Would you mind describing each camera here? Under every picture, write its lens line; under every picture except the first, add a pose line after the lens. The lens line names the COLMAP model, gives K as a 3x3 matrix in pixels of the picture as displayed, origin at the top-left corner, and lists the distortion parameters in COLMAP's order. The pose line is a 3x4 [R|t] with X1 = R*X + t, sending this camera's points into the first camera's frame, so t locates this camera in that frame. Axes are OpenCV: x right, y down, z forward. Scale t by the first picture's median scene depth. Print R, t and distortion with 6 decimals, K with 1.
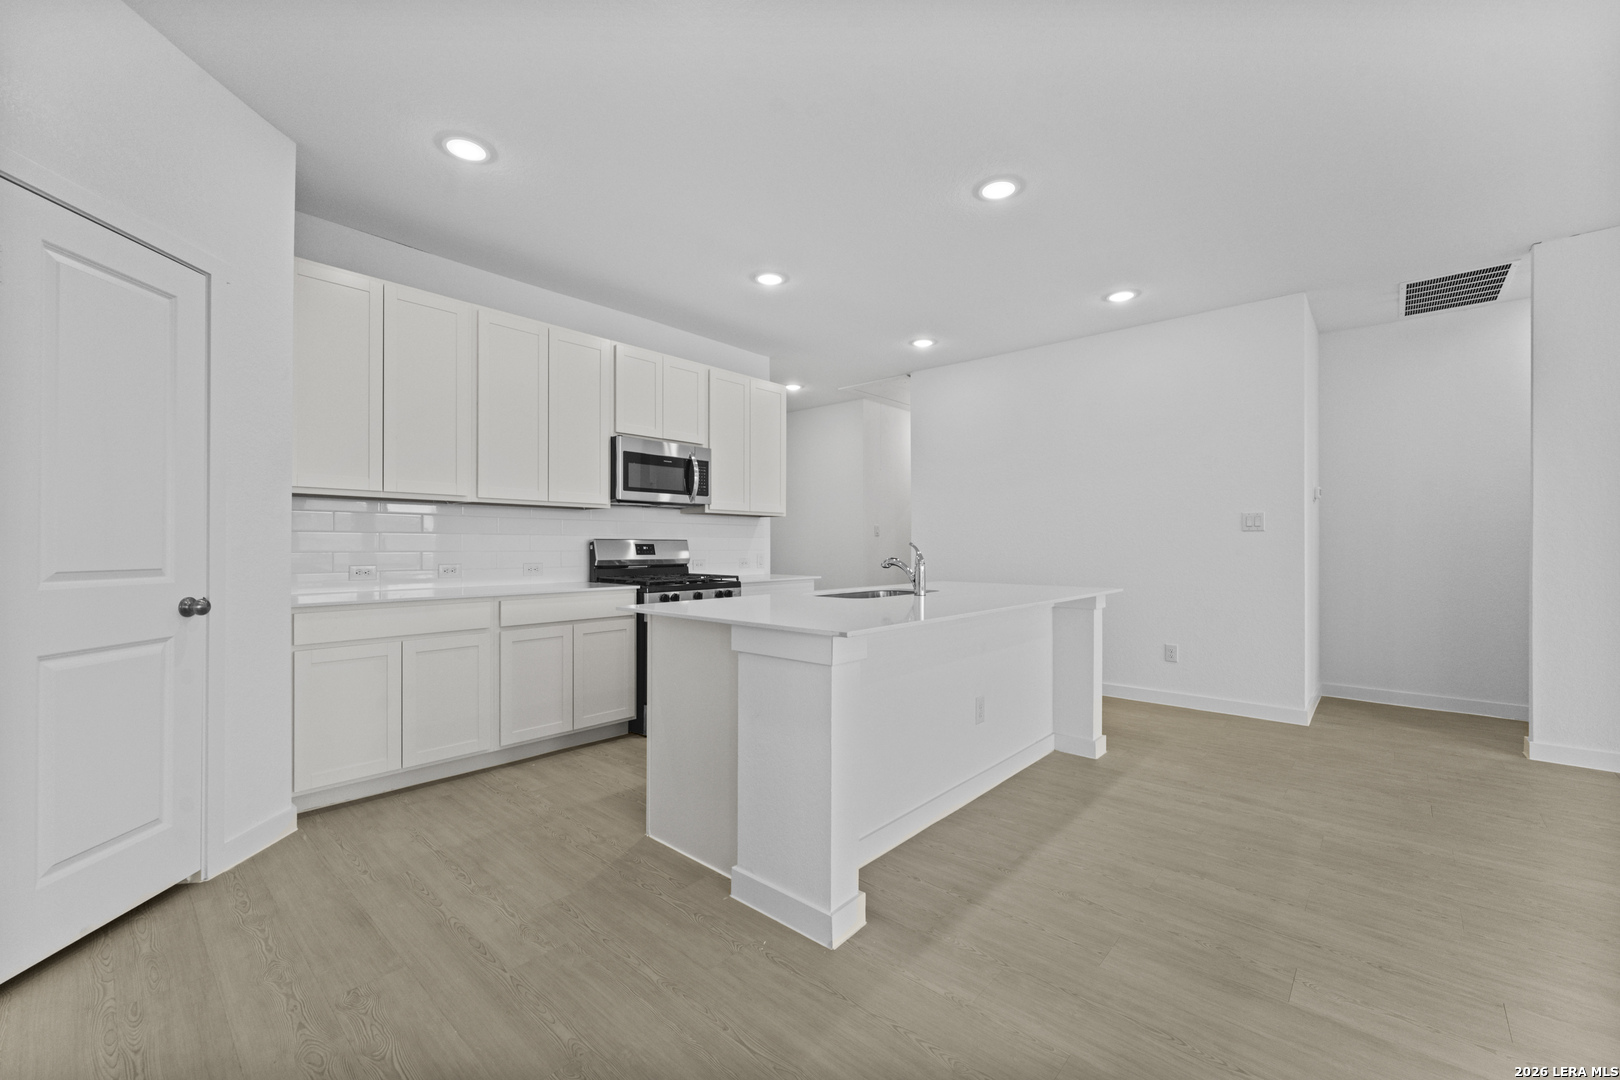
lens RADIAL K [[653.3, 0, 813.6], [0, 653.3, 546.8], [0, 0, 1]] dist [0.000705, 0.000343]
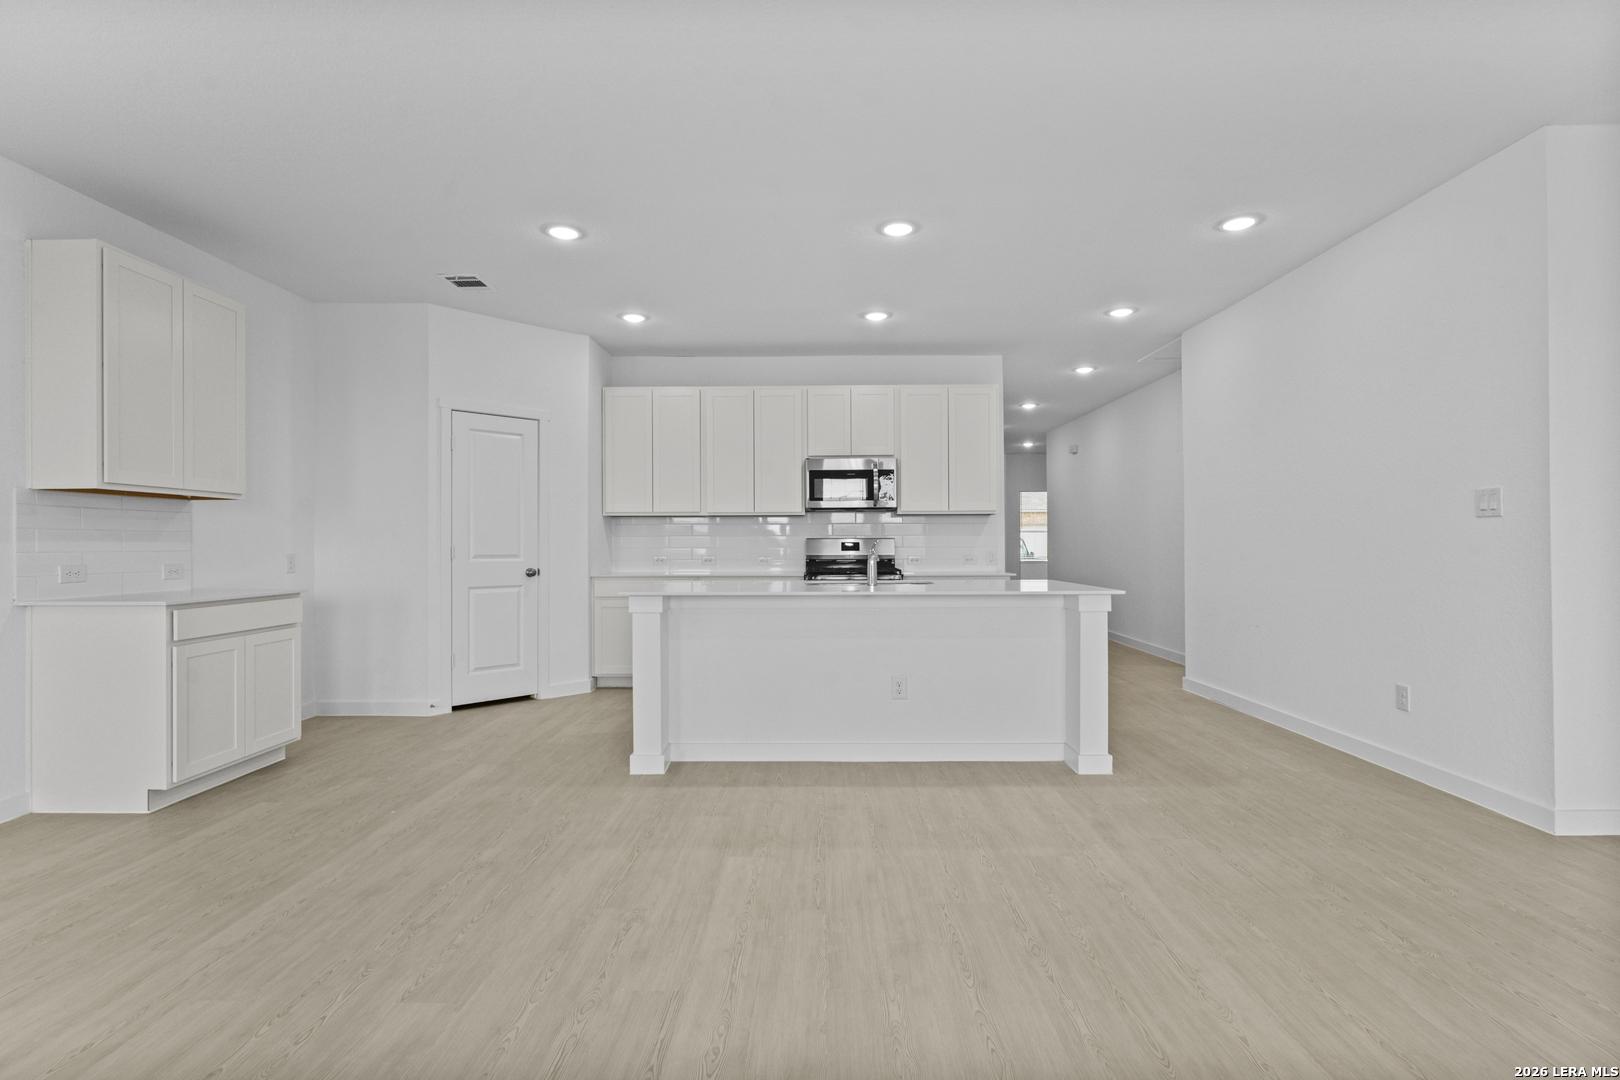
lens RADIAL K [[762.3, 0, 811.9], [0, 762.3, 544.5], [0, 0, 1]] dist [-0.002975, 0.000195]
pose [[0.656111, -0.002582, -0.754660, 0.803800], [0.003228, 0.999995, -0.000614, 0.001151], [0.754657, -0.002033, 0.656116, 0.012089]]
